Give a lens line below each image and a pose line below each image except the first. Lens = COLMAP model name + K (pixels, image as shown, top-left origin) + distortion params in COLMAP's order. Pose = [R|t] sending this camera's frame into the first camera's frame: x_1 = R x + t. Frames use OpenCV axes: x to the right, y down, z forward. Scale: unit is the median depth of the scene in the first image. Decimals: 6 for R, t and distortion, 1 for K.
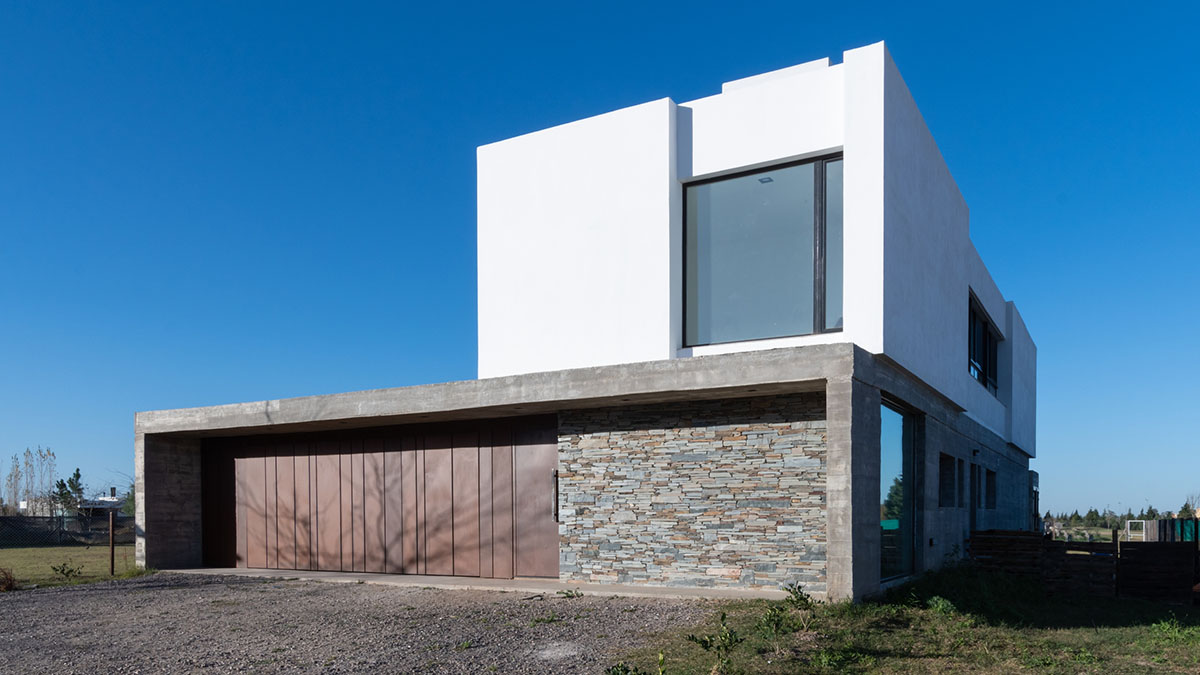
lens RADIAL K [[921.1, 0, 600.1], [0, 921.1, 535.4], [0, 0, 1]] dist [0.000202, -0.038066]
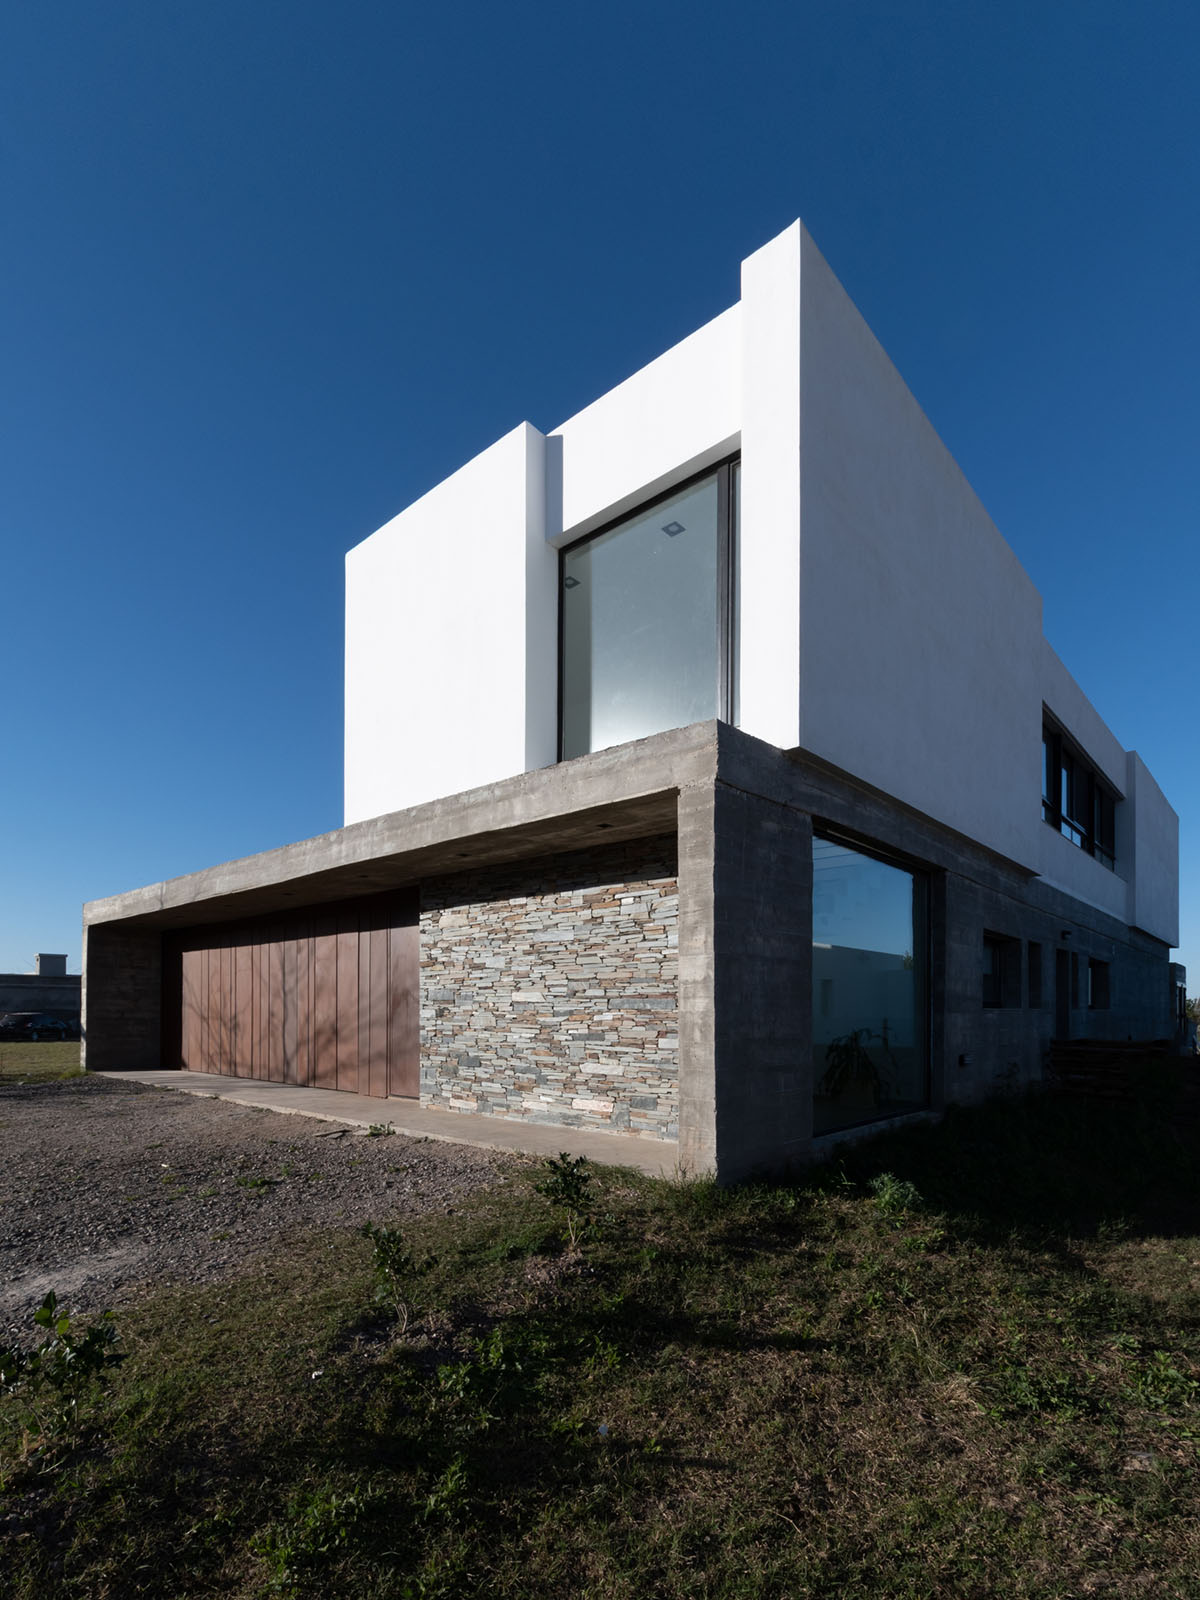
lens RADIAL K [[791.9, 0, 608.6], [0, 791.9, 1003.2], [0, 0, 1]] dist [-0.001303, -0.000066]
pose [[0.978781, 0.003236, -0.204883, 0.258500], [-0.009498, 0.999517, -0.029591, -0.017277], [0.204688, 0.030909, 0.978339, 0.433323]]
